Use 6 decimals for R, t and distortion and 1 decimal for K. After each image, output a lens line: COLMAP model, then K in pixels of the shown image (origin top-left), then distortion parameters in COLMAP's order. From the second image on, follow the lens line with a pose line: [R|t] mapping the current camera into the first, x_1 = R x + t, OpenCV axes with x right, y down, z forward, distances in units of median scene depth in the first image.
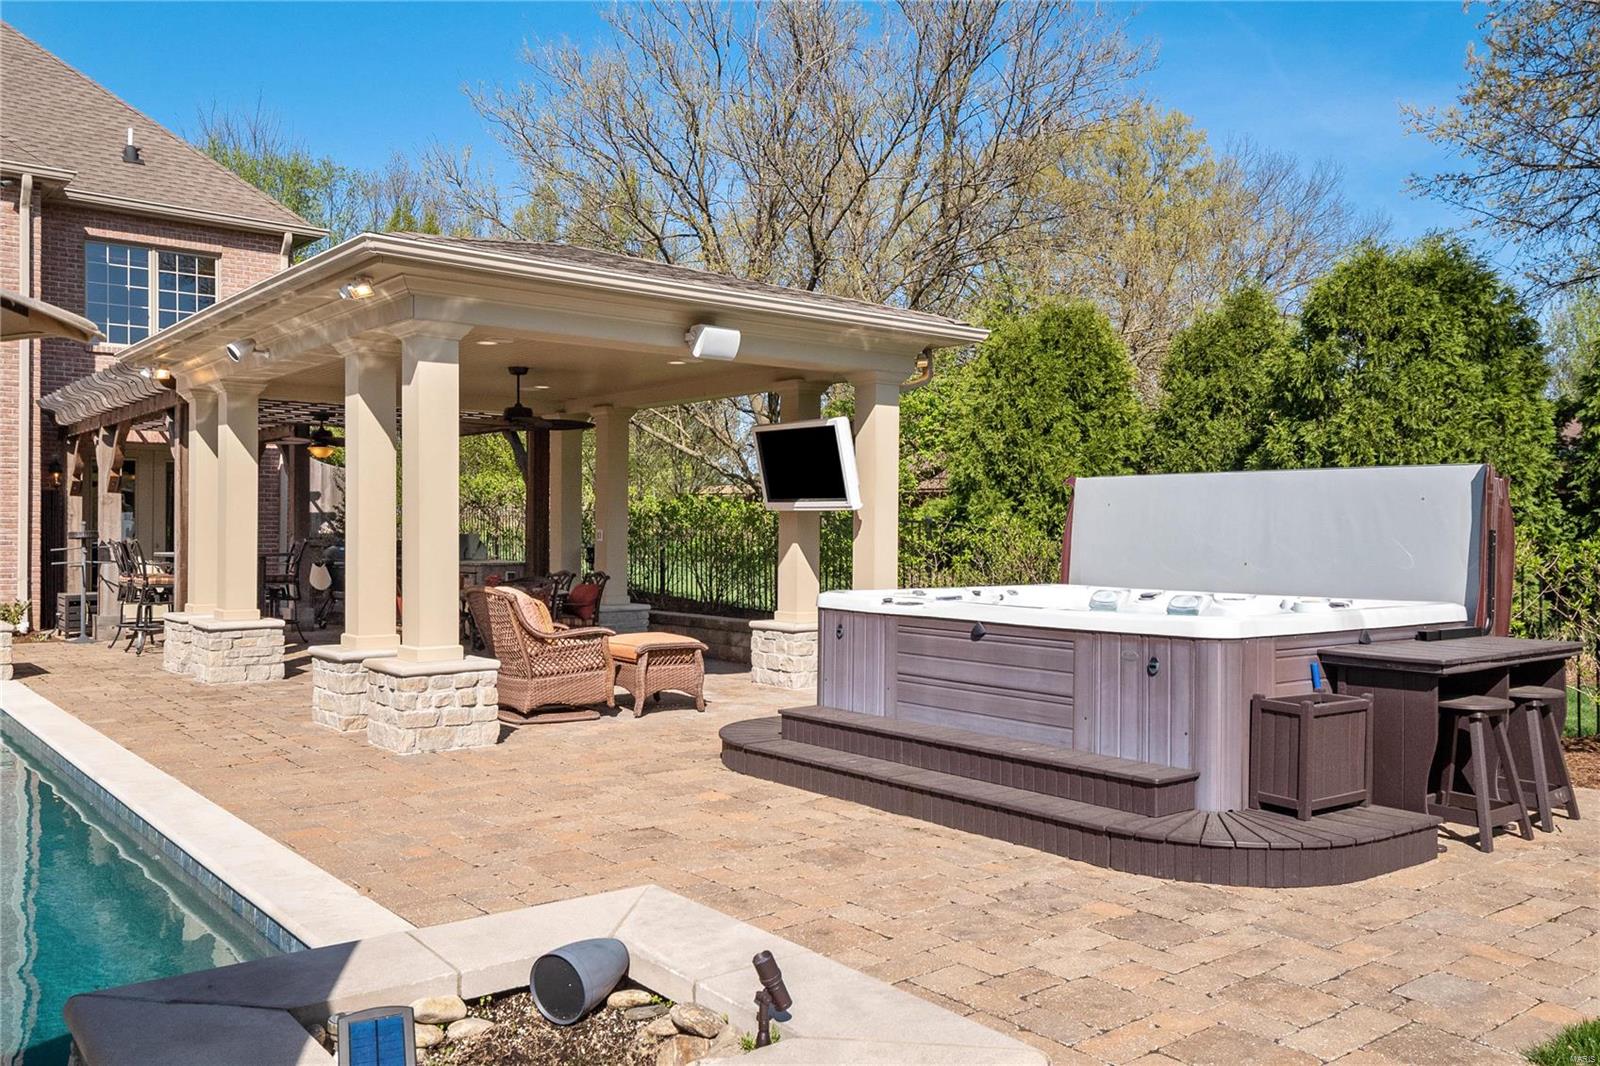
lens RADIAL K [[1280.0, 0, 800.0], [0, 1280.0, 533.0], [0, 0, 1]] dist [0.011360, 0.002624]
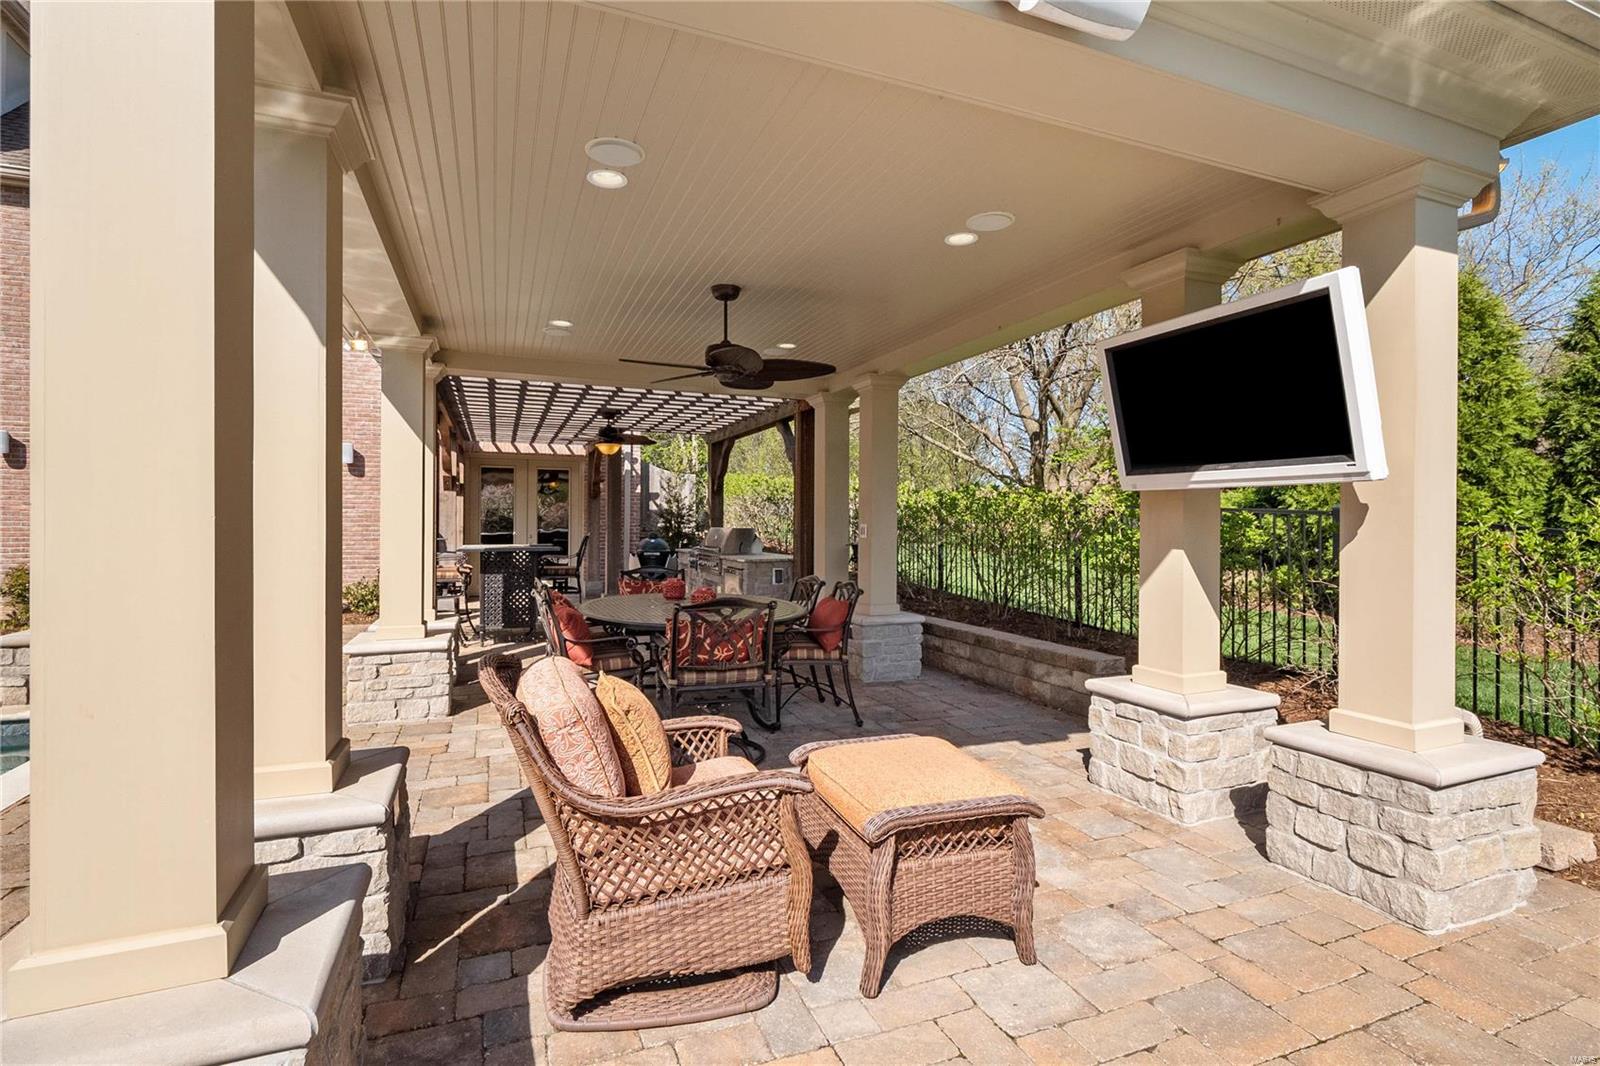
lens RADIAL K [[749.8, 0, 795.7], [0, 749.8, 527.0], [0, 0, 1]] dist [0.000415, -0.005452]
pose [[0.955062, 0.000945, -0.296404, -0.059681], [0.000040, 0.999994, 0.003318, -0.002574], [0.296406, -0.003181, 0.955057, 0.577510]]
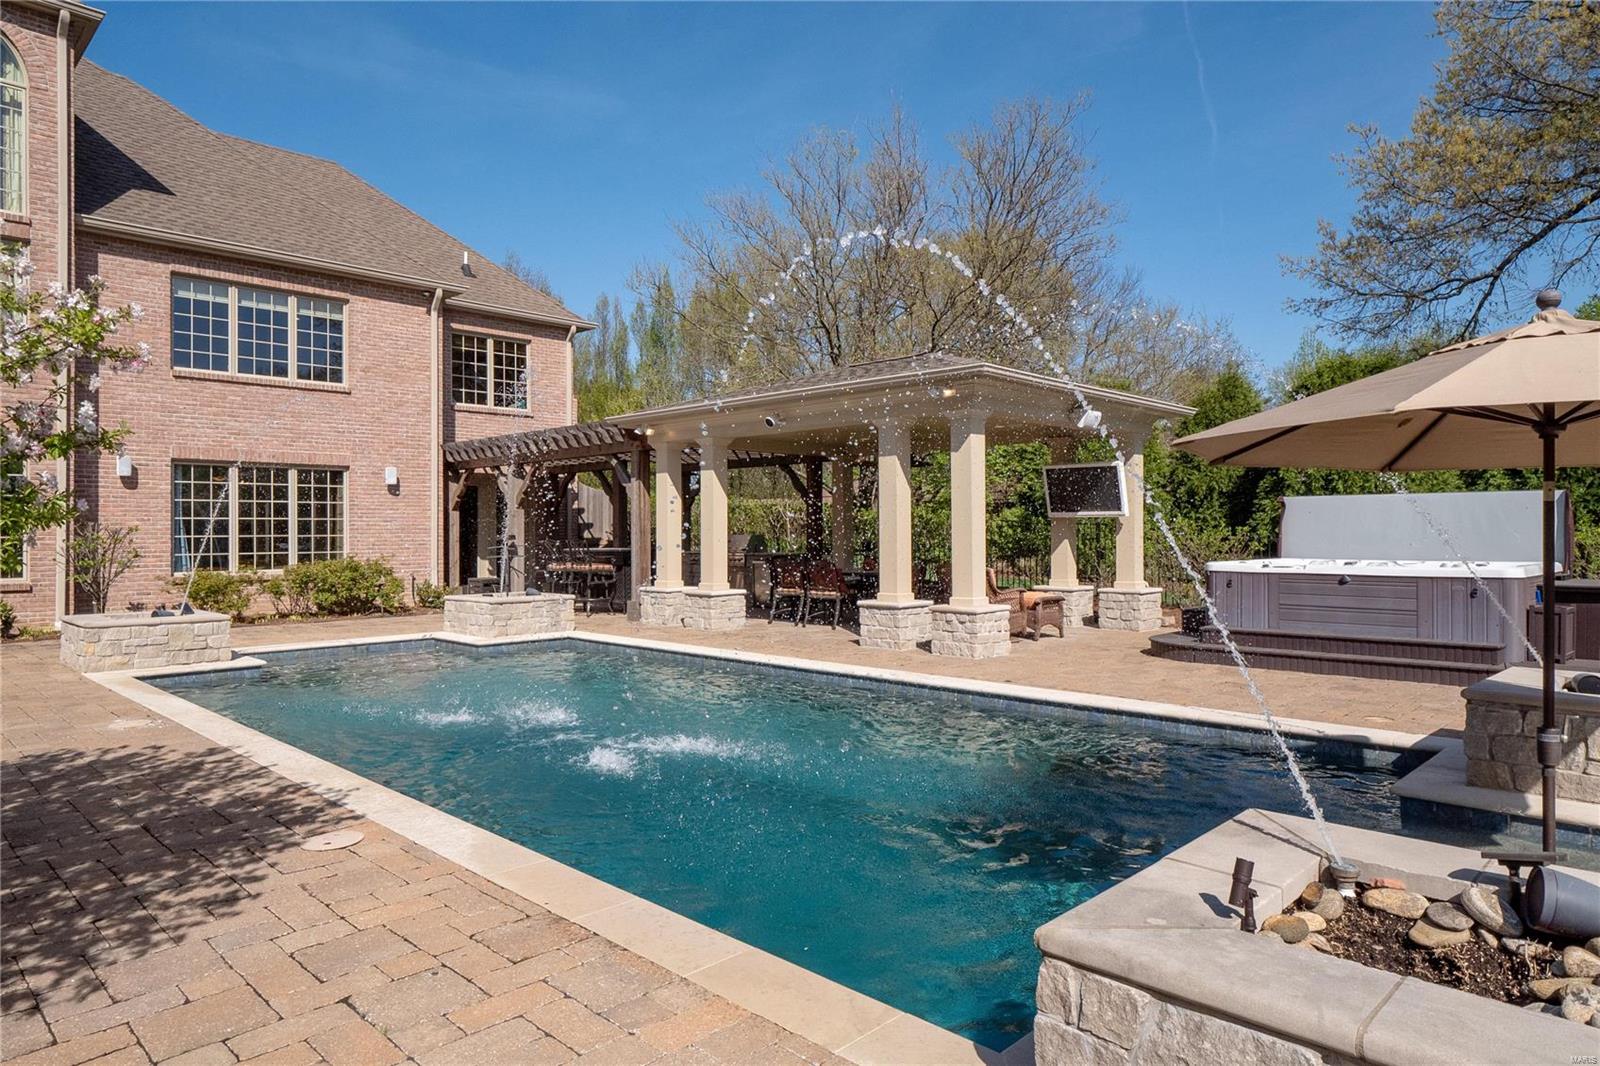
lens RADIAL K [[989.9, 0, 800.0], [0, 989.9, 533.0], [0, 0, 1]] dist [-0.011133, 0.011190]
pose [[0.993599, -0.009709, 0.112546, -0.436690], [0.009856, 0.999951, -0.000747, 0.000025], [-0.112533, 0.001852, 0.993646, -0.194736]]
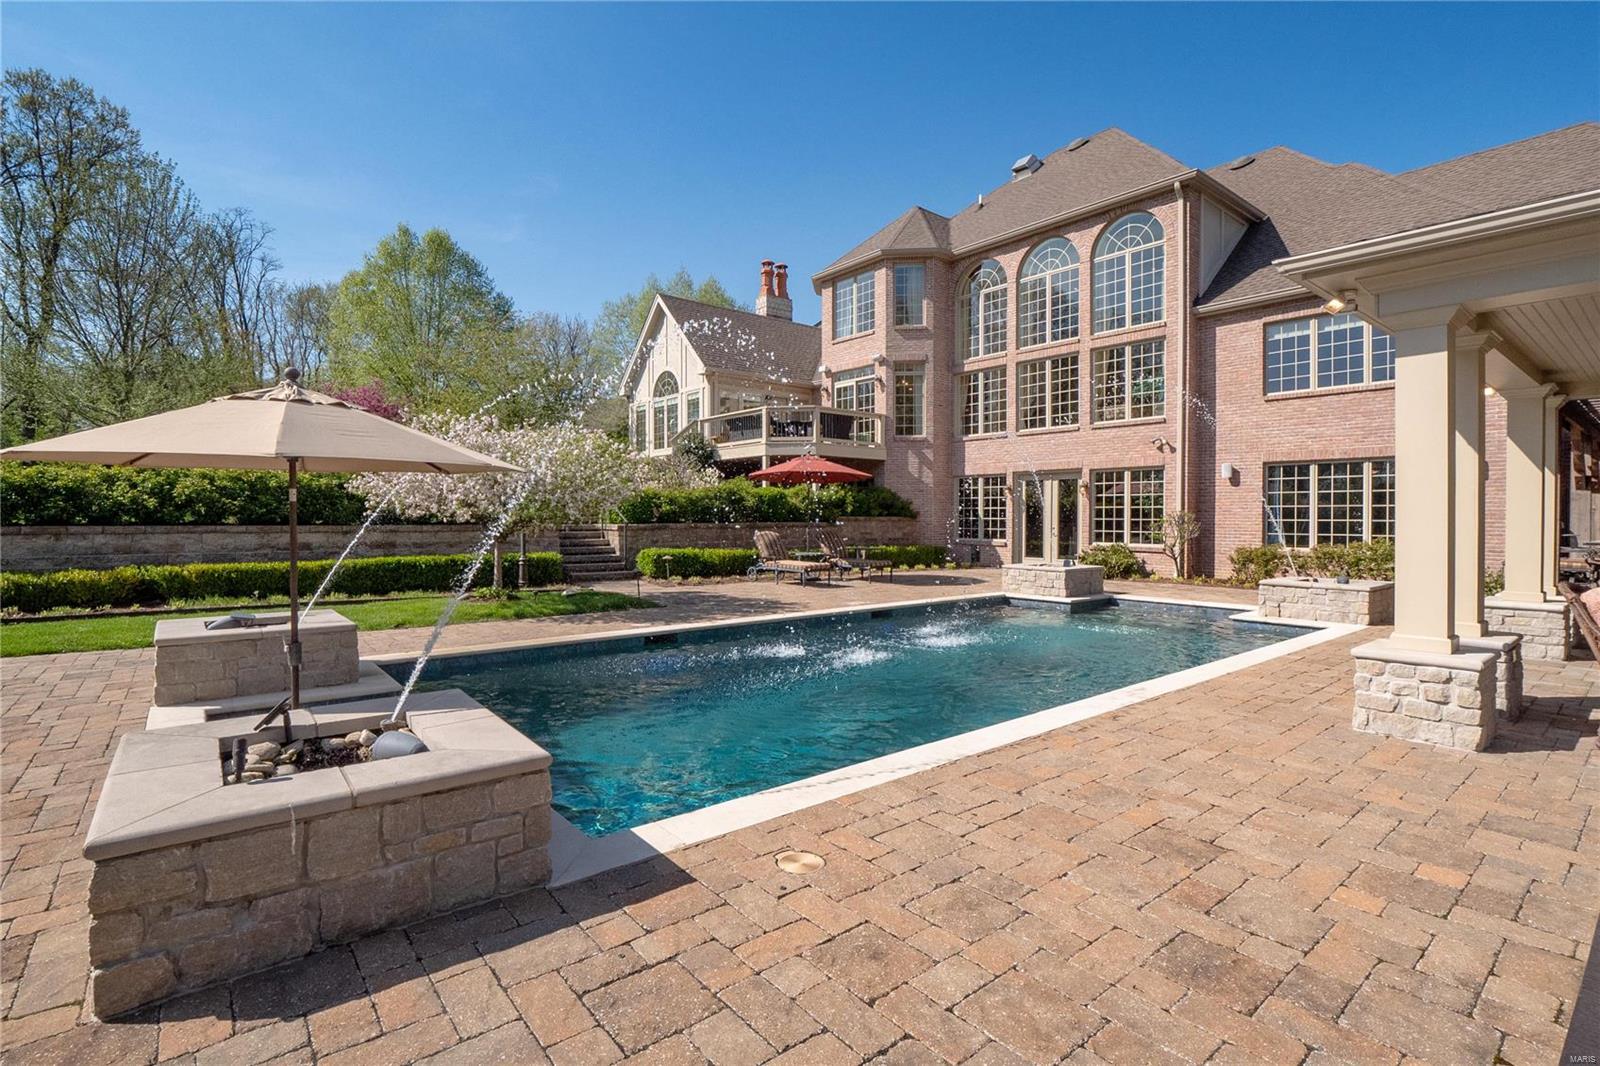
lens RADIAL K [[749.8, 0, 795.7], [0, 749.8, 527.0], [0, 0, 1]] dist [0.000415, -0.005452]
pose [[0.005019, 0.009131, -0.999946, 0.194637], [-0.004969, 0.999946, 0.009106, 0.000199], [0.999975, 0.004923, 0.005065, 0.331443]]
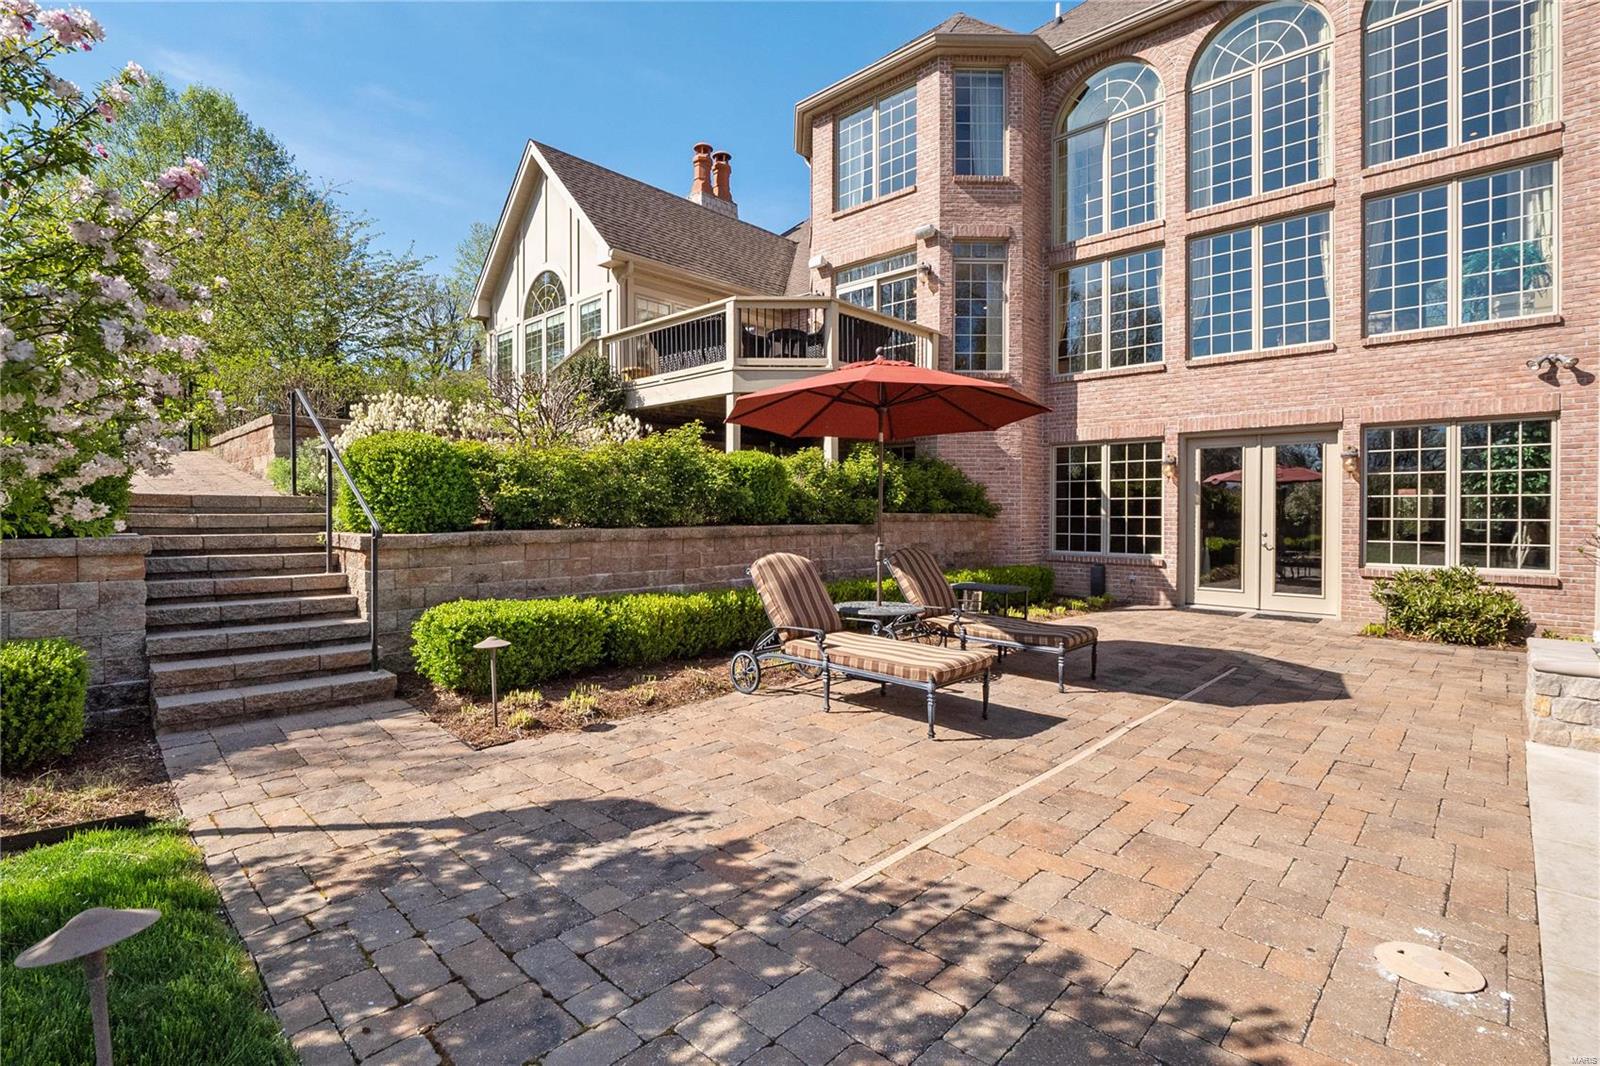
lens RADIAL K [[755.6, 0, 794.6], [0, 755.6, 511.4], [0, 0, 1]] dist [-0.001032, -0.000436]
pose [[0.125903, -0.005565, -0.992027, -0.584849], [-0.006170, 0.999961, -0.006393, -0.004169], [0.992023, 0.006925, 0.125863, 0.238553]]
